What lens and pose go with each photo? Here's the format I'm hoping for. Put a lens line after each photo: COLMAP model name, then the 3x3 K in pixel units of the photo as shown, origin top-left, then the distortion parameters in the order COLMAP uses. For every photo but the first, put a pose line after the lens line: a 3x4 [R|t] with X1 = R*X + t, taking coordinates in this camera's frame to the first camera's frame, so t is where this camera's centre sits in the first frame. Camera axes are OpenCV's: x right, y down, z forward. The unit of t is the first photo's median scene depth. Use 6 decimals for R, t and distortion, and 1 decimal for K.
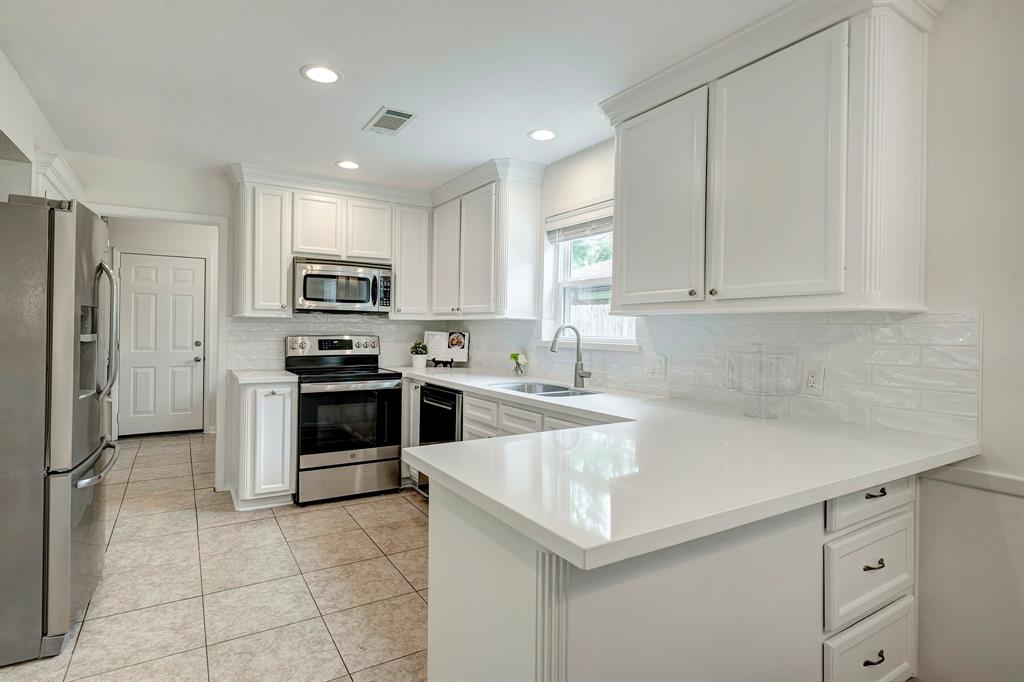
lens RADIAL K [[515.5, 0, 502.6], [0, 515.5, 336.6], [0, 0, 1]] dist [-0.014622, -0.000703]
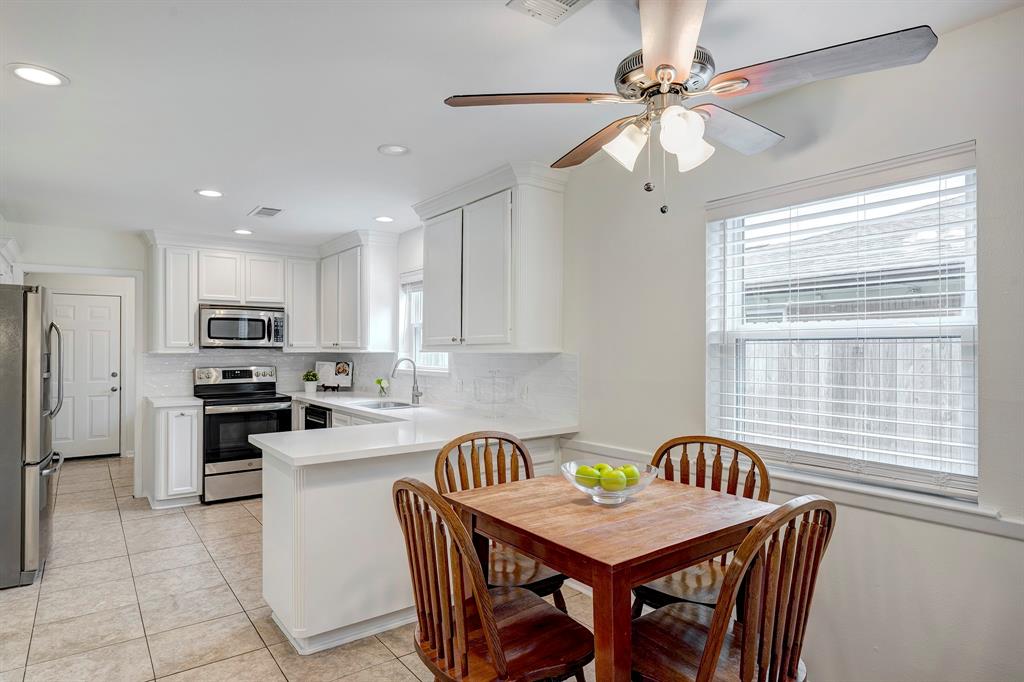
lens RADIAL K [[563.3, 0, 505.0], [0, 563.3, 351.2], [0, 0, 1]] dist [-0.020695, 0.001346]
pose [[0.996104, -0.015102, 0.086880, 0.223725], [0.016099, 0.999812, -0.010784, -0.017073], [-0.086701, 0.012140, 0.996160, -0.434461]]
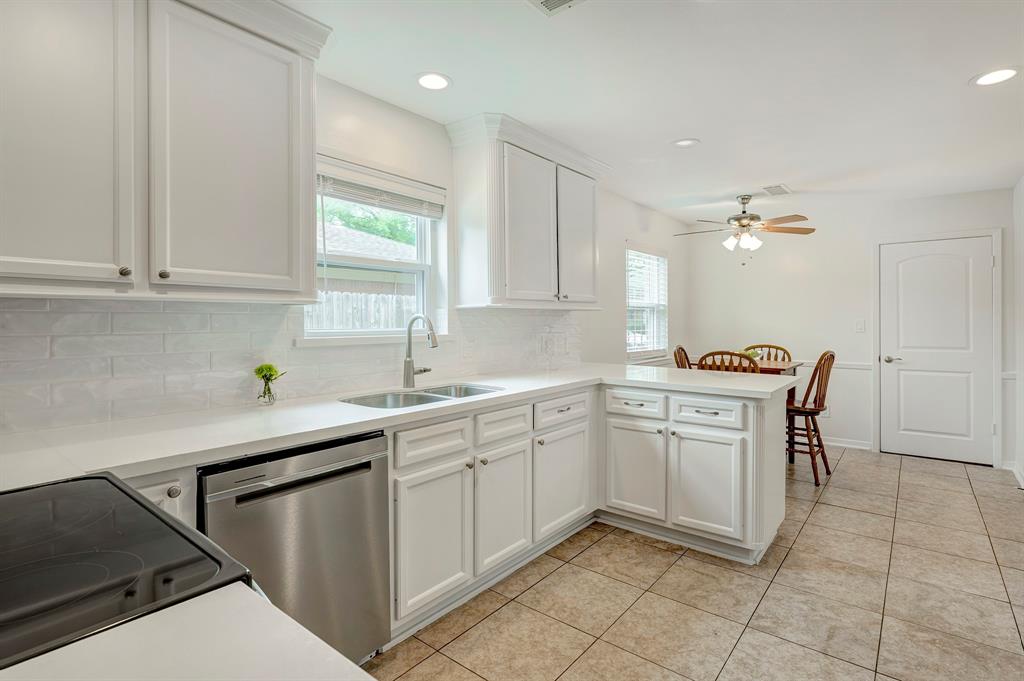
lens RADIAL K [[494.7, 0, 524.9], [0, 494.7, 323.3], [0, 0, 1]] dist [-0.006776, -0.000167]
pose [[-0.331268, -0.024877, 0.943209, -0.605531], [0.008639, 0.999530, 0.029397, -0.027153], [-0.943497, 0.017887, -0.330898, 0.952309]]
